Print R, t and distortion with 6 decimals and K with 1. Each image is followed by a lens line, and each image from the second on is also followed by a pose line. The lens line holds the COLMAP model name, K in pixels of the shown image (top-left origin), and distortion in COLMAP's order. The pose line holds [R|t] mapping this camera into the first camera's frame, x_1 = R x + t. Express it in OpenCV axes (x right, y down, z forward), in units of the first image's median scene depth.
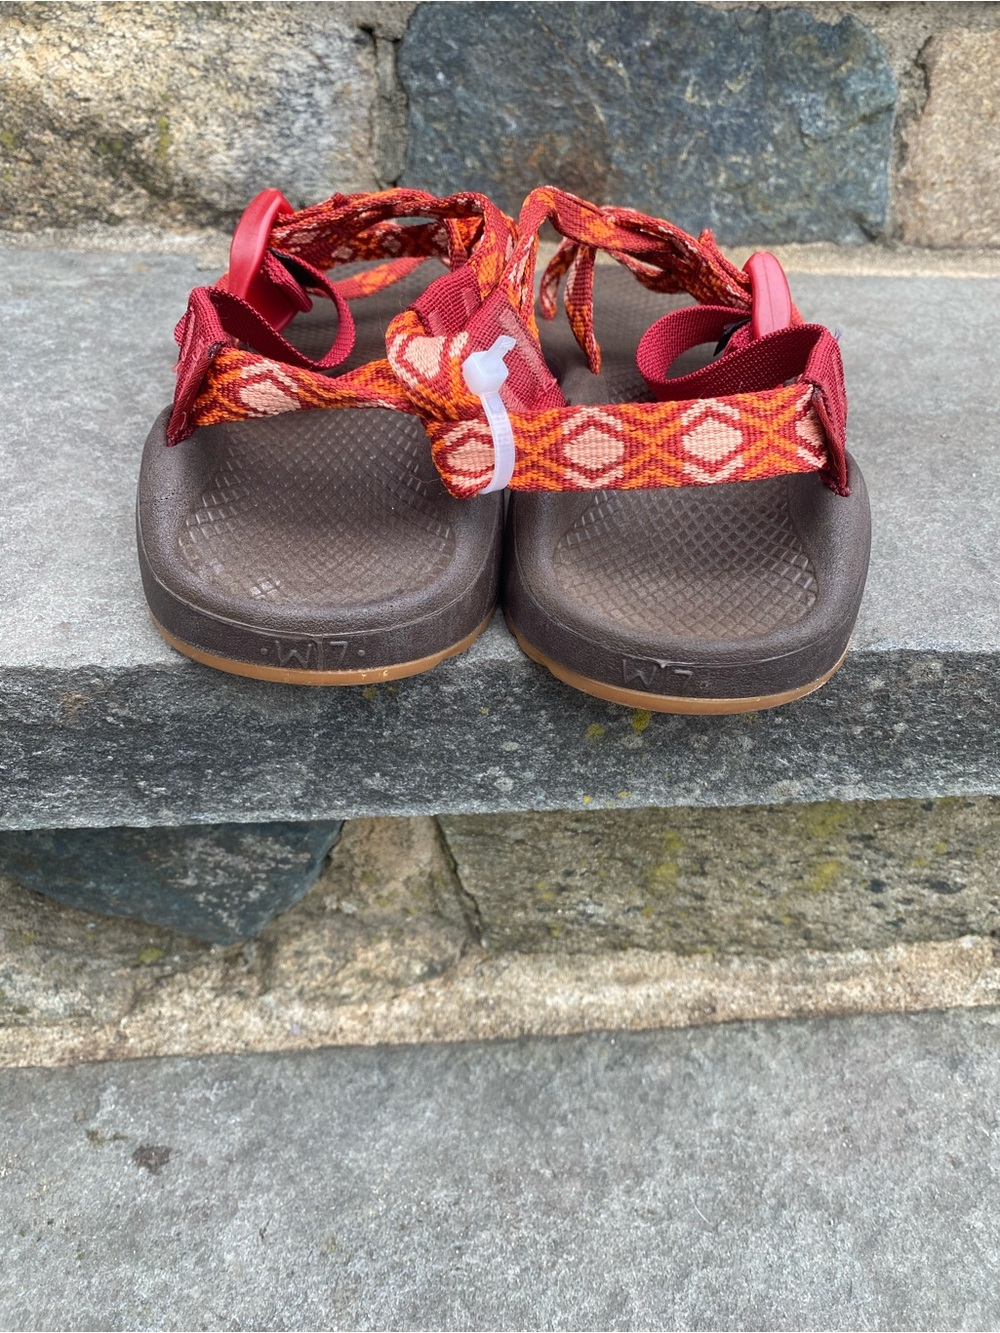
lens RADIAL K [[1029.6, 0, 505.2], [0, 1029.6, 646.2], [0, 0, 1]] dist [-0.011027, 0.005876]
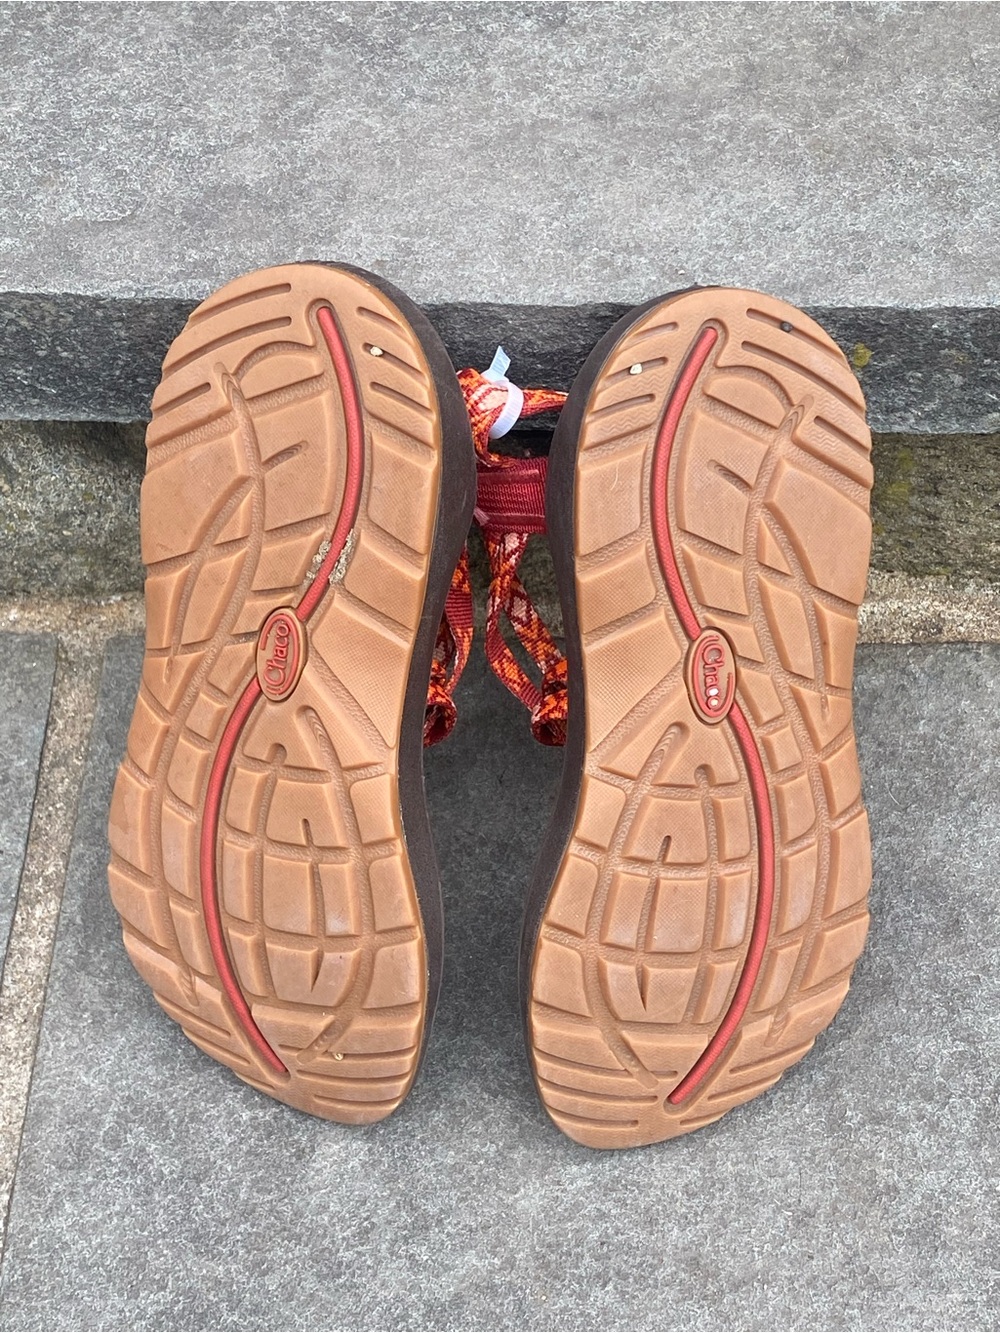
lens RADIAL K [[2012.9, 0, 493.2], [0, 2012.9, 676.5], [0, 0, 1]] dist [0.082486, 0.000000]
pose [[0.991163, 0.065254, -0.115489, 0.007275], [-0.025712, 0.948632, 0.315335, -0.207861], [0.130133, -0.309579, 0.941927, -0.915062]]
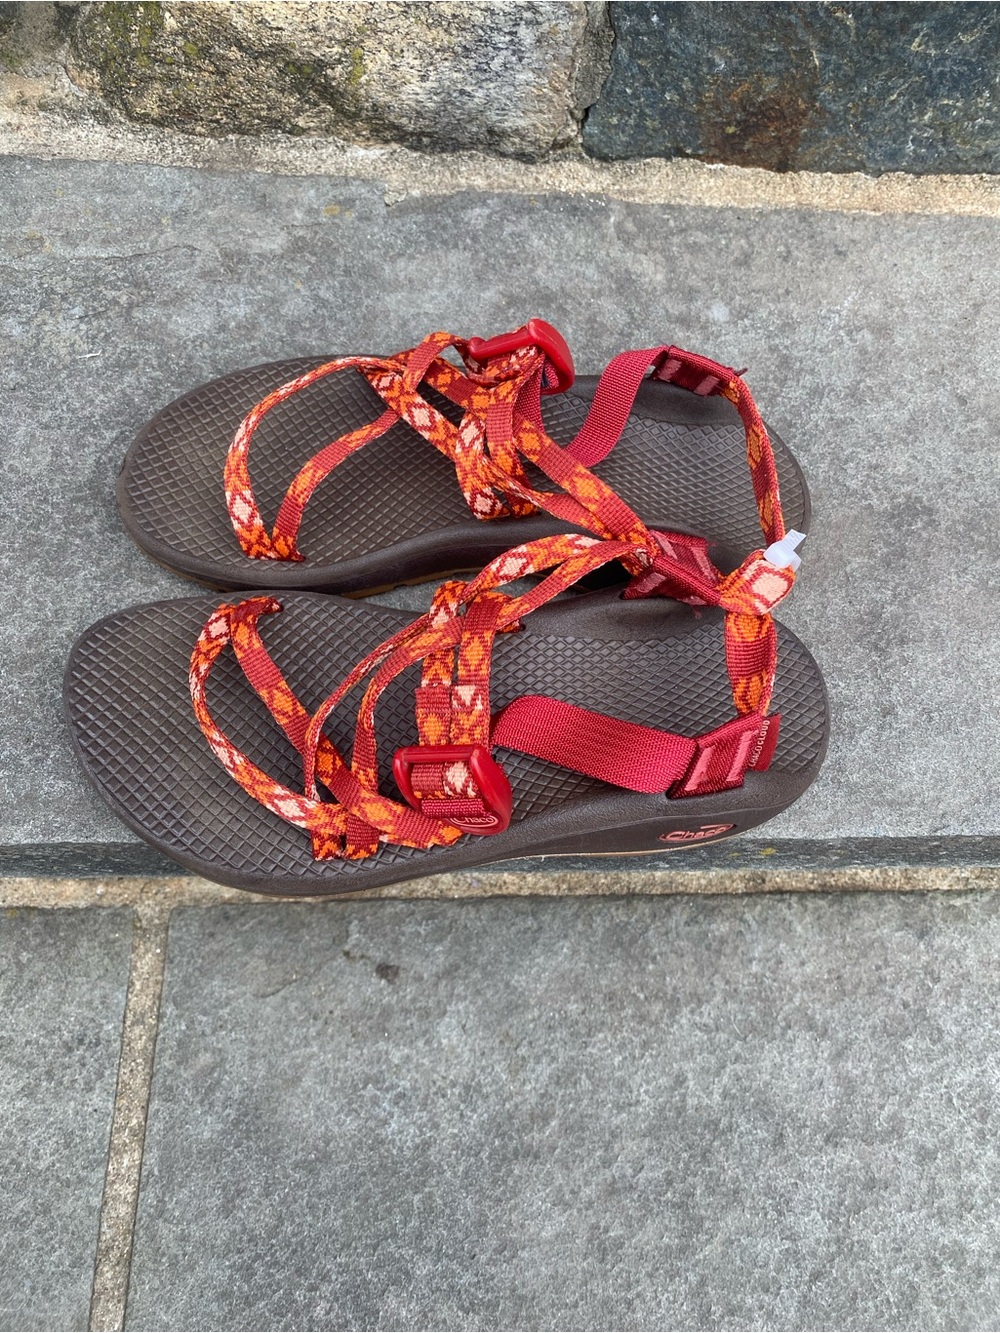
lens RADIAL K [[1029.6, 0, 517.3], [0, 1029.6, 641.5], [0, 0, 1]] dist [-0.011027, 0.005876]
pose [[0.996482, 0.083360, 0.008584, -0.183011], [-0.077531, 0.878192, 0.471982, -0.604771], [0.031806, -0.470987, 0.881566, -0.106931]]
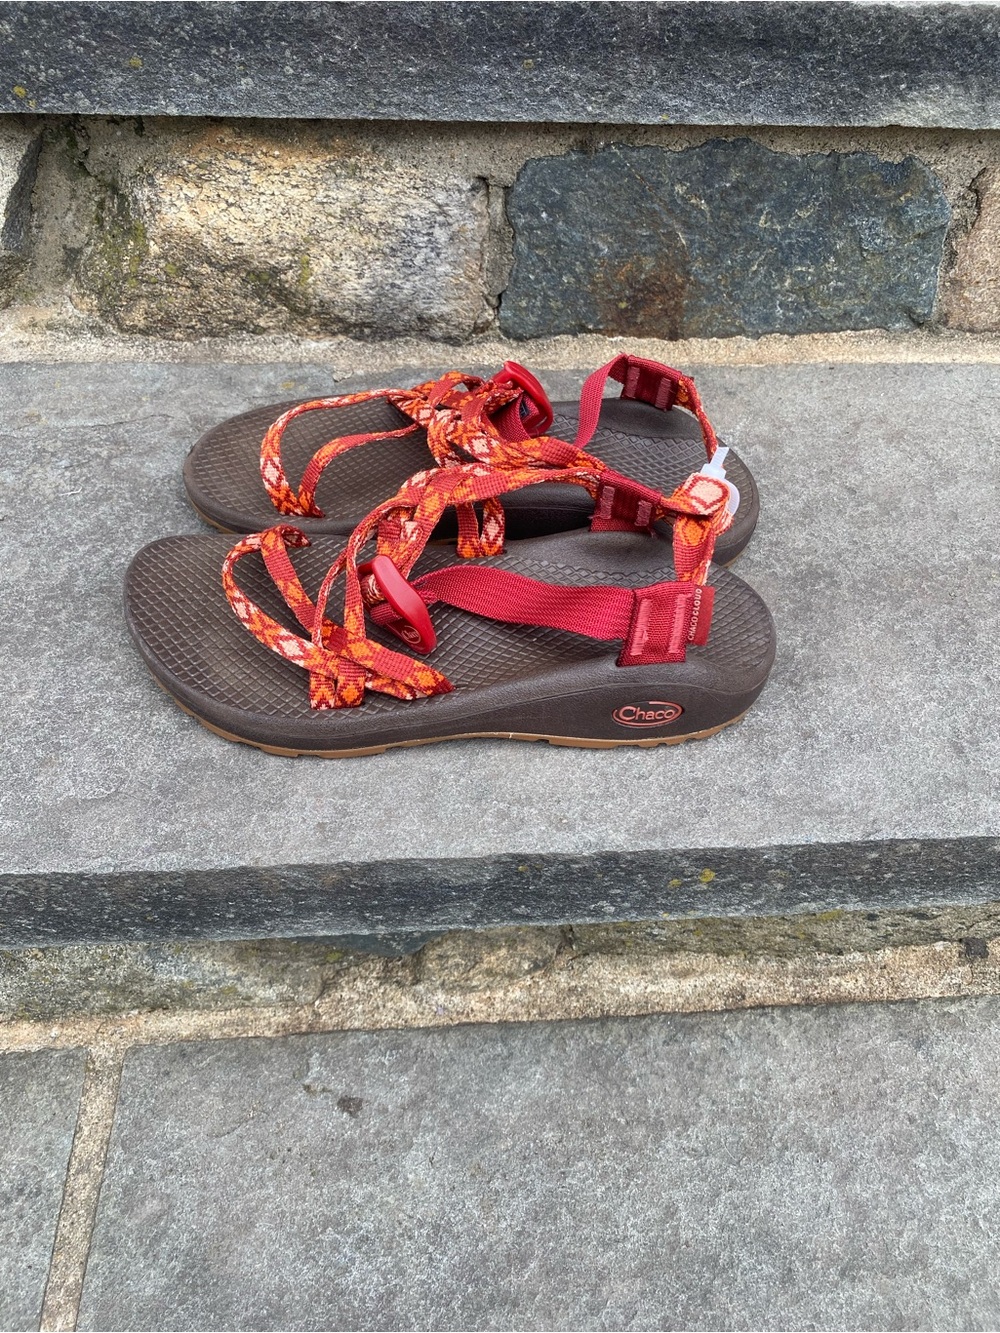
lens RADIAL K [[1029.6, 0, 502.2], [0, 1029.6, 646.6], [0, 0, 1]] dist [-0.011027, 0.005876]
pose [[0.999345, 0.014034, -0.033349, -0.079985], [-0.007471, 0.981888, 0.189317, -0.370866], [0.035402, -0.188944, 0.981350, -0.264798]]
